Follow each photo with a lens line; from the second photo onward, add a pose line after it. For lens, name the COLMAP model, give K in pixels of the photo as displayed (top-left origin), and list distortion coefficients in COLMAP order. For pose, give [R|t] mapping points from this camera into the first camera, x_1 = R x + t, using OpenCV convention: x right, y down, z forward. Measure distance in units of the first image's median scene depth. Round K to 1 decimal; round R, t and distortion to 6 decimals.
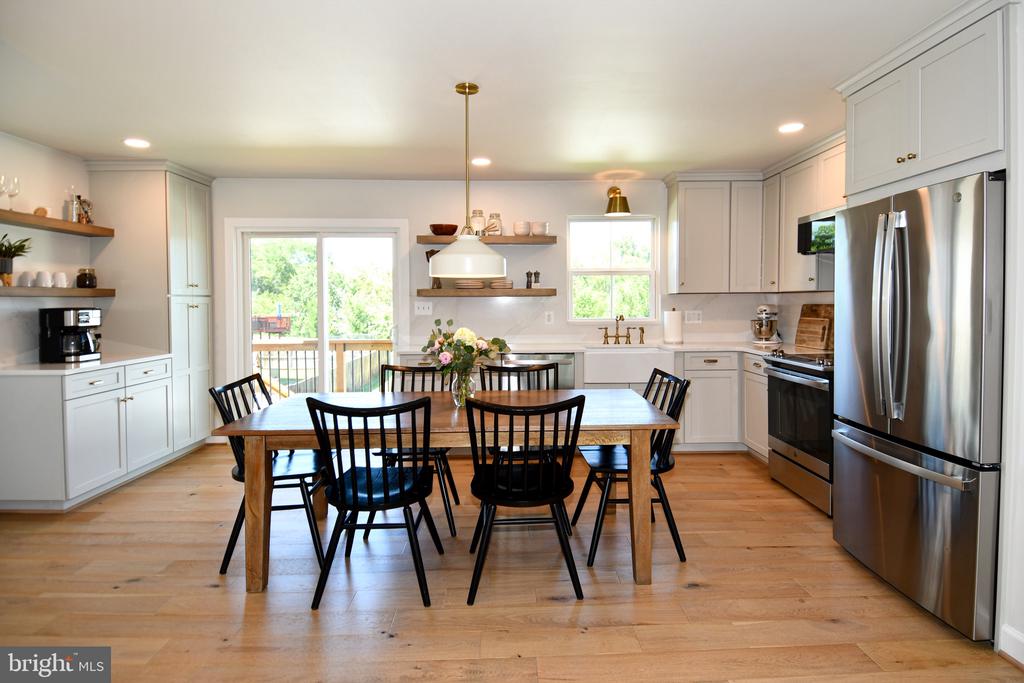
lens RADIAL K [[557.5, 0, 537.3], [0, 557.5, 327.0], [0, 0, 1]] dist [-0.027970, -0.000300]
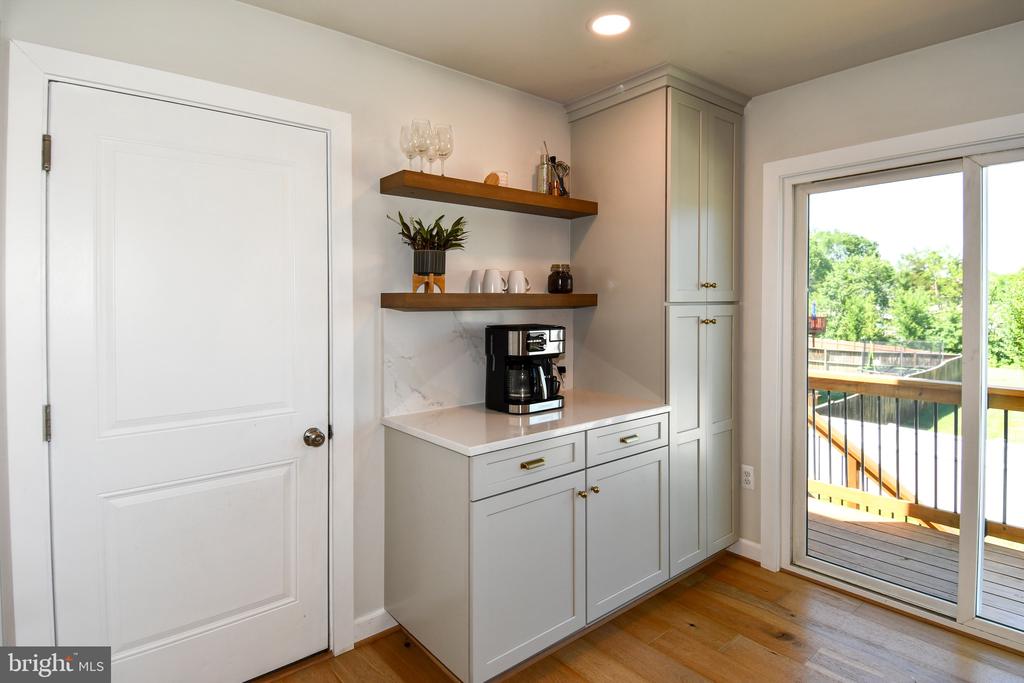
lens RADIAL K [[540.6, 0, 517.4], [0, 540.6, 310.6], [0, 0, 1]] dist [-0.001244, -0.001295]
pose [[0.596440, 0.008724, -0.802610, -0.314340], [-0.029092, 0.999519, -0.010755, -0.040056], [0.802130, 0.029764, 0.596407, 0.546937]]
